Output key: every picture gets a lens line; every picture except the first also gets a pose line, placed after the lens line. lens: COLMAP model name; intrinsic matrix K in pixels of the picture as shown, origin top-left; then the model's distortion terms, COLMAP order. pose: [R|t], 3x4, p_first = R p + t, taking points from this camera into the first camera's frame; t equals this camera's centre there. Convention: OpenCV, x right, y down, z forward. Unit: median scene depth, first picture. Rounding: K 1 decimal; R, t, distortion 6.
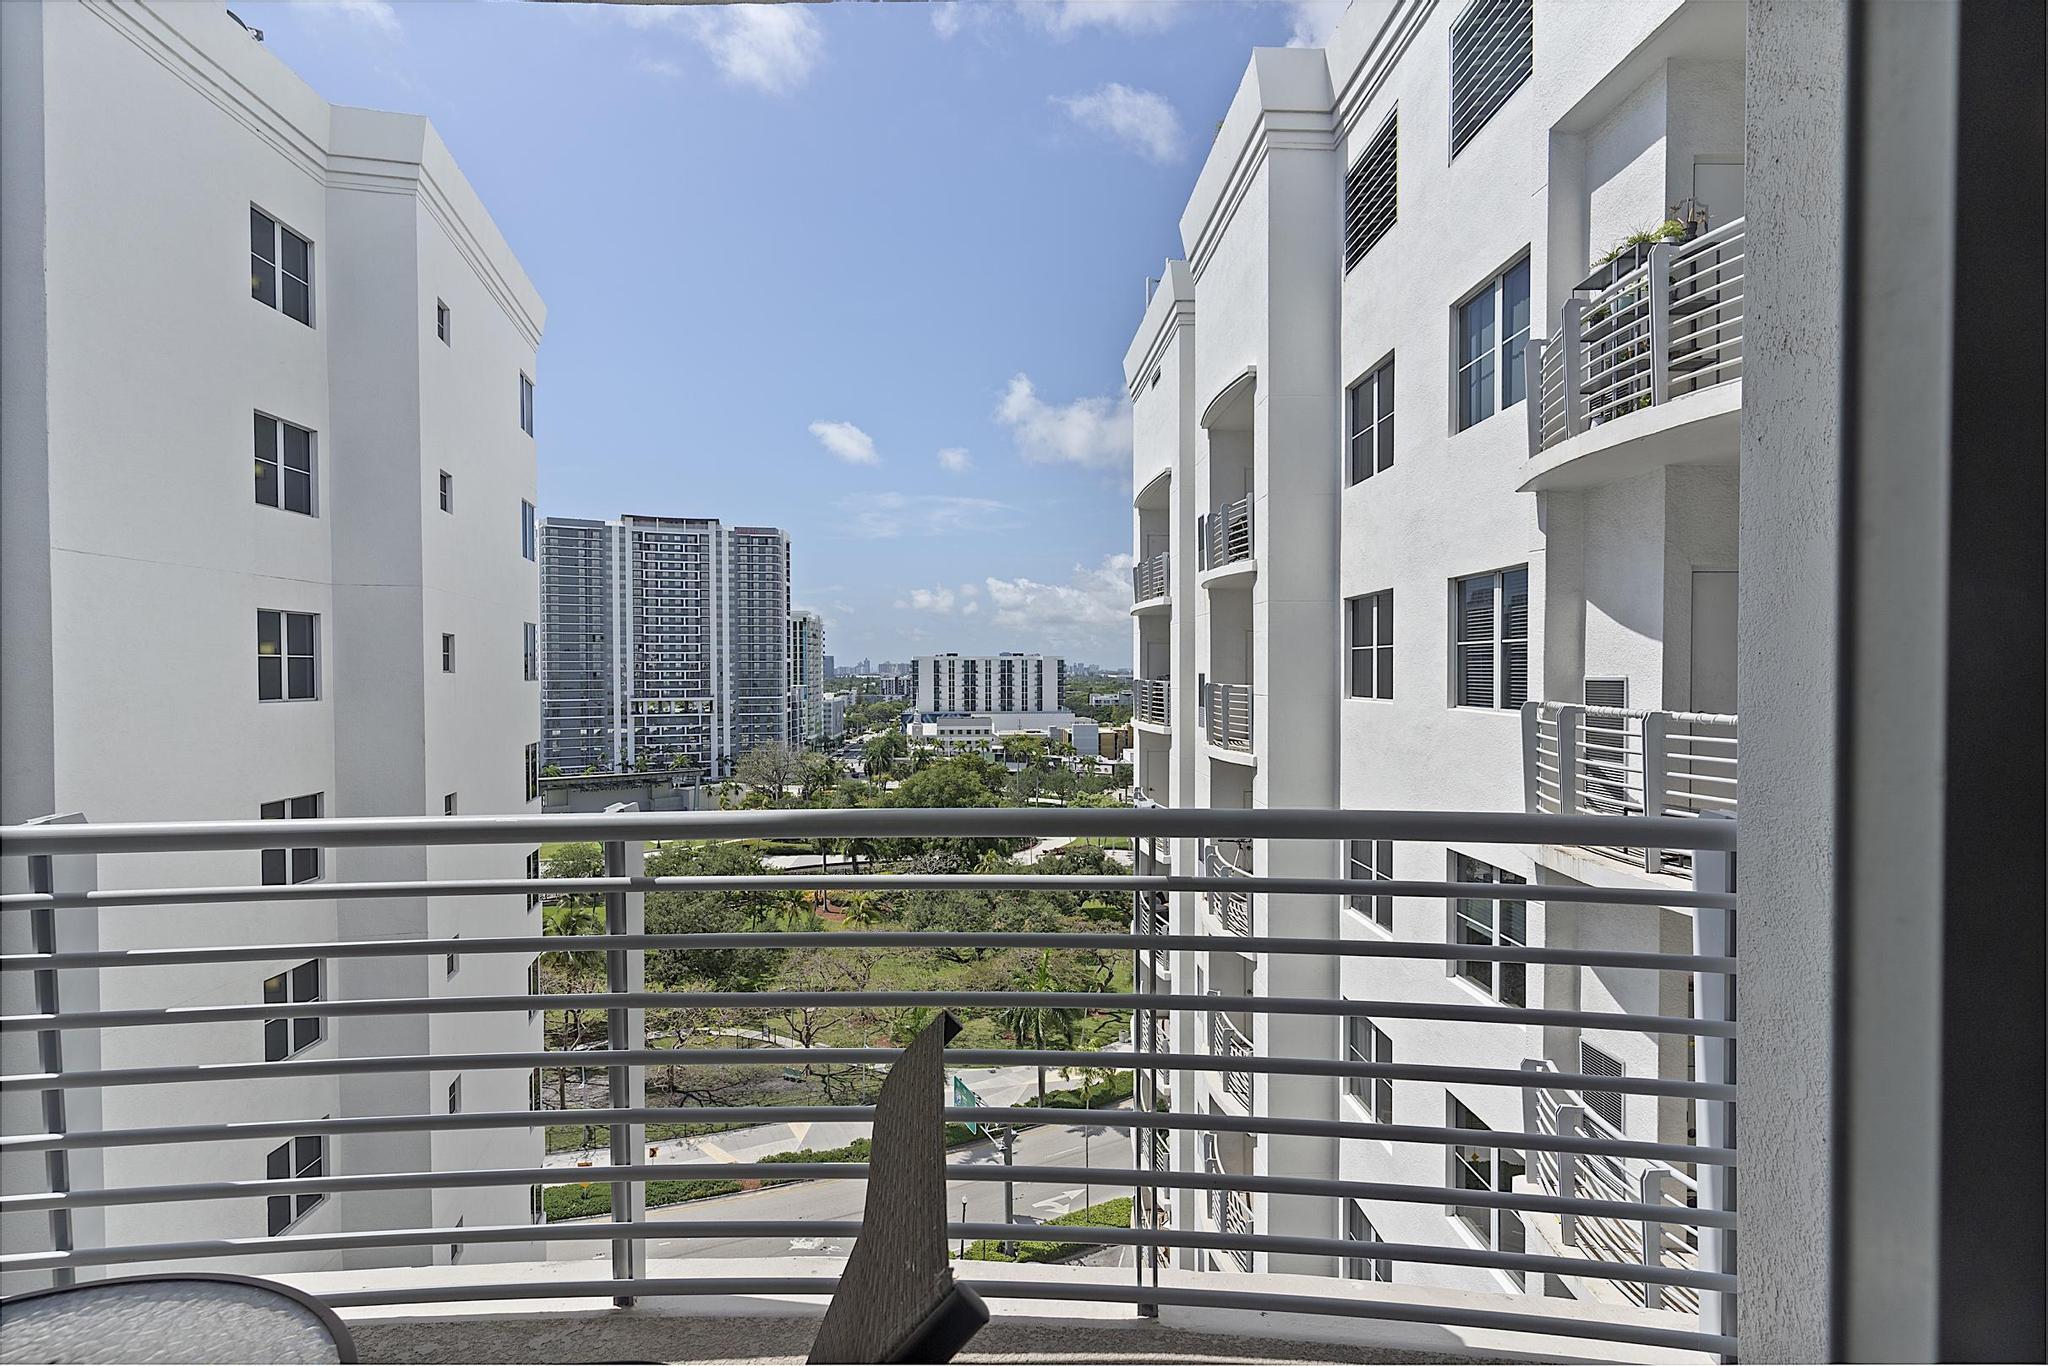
lens RADIAL K [[973.6, 0, 1007.0], [0, 973.6, 687.1], [0, 0, 1]] dist [-0.002005, 0.000849]
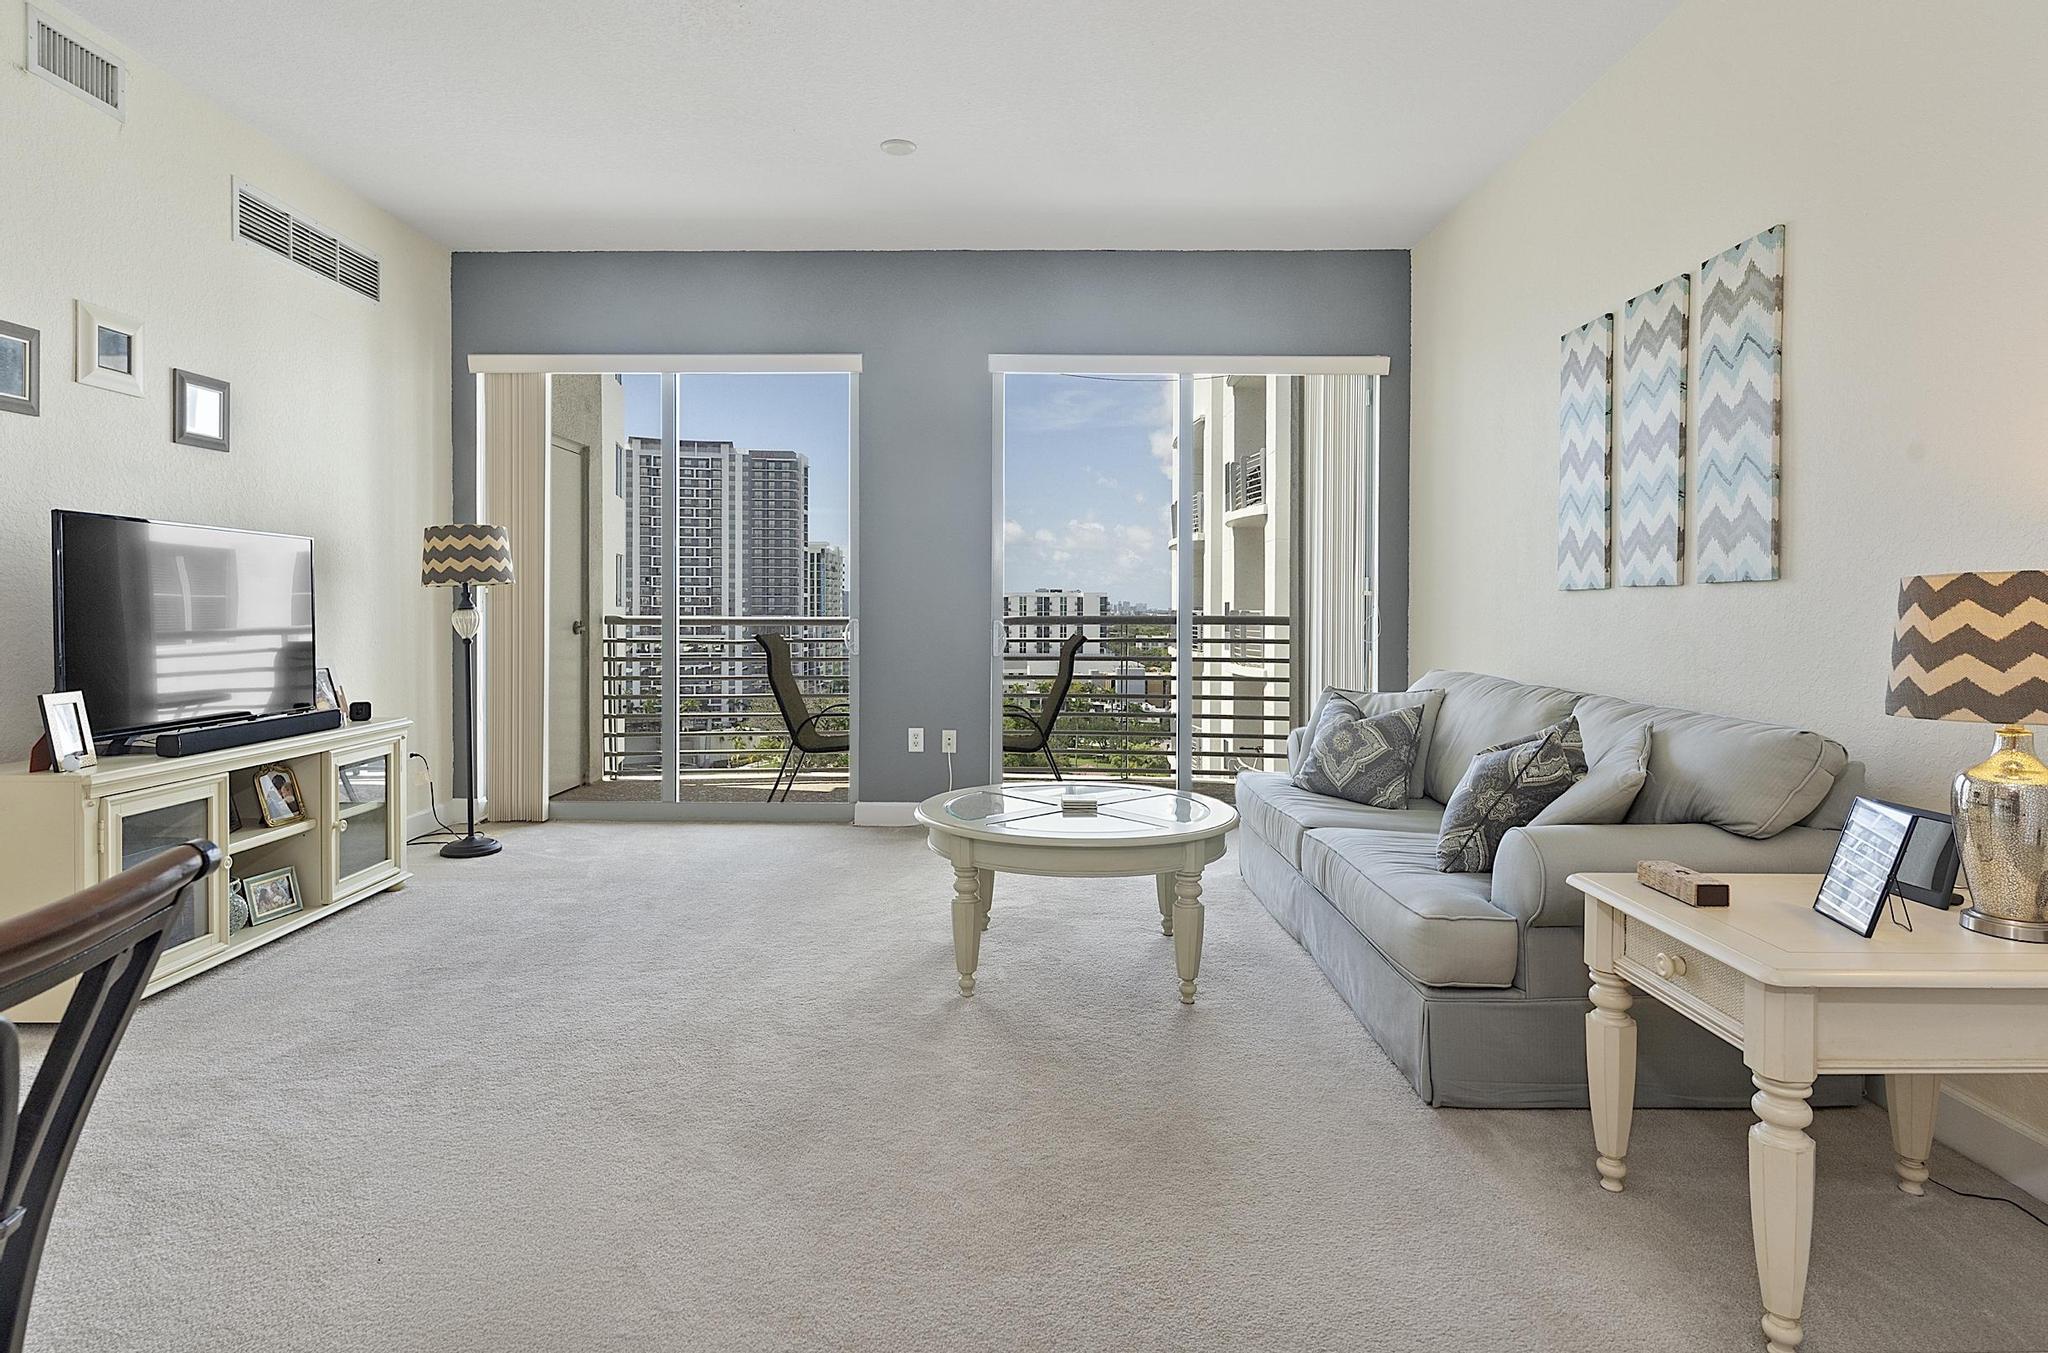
lens RADIAL K [[1092.8, 0, 997.1], [0, 1092.8, 613.8], [0, 0, 1]] dist [0.000986, -0.000717]
pose [[0.999083, 0.007101, -0.042214, -0.018243], [-0.007632, 0.999894, -0.012424, 0.023836], [0.042121, 0.012734, 0.999031, -0.376284]]
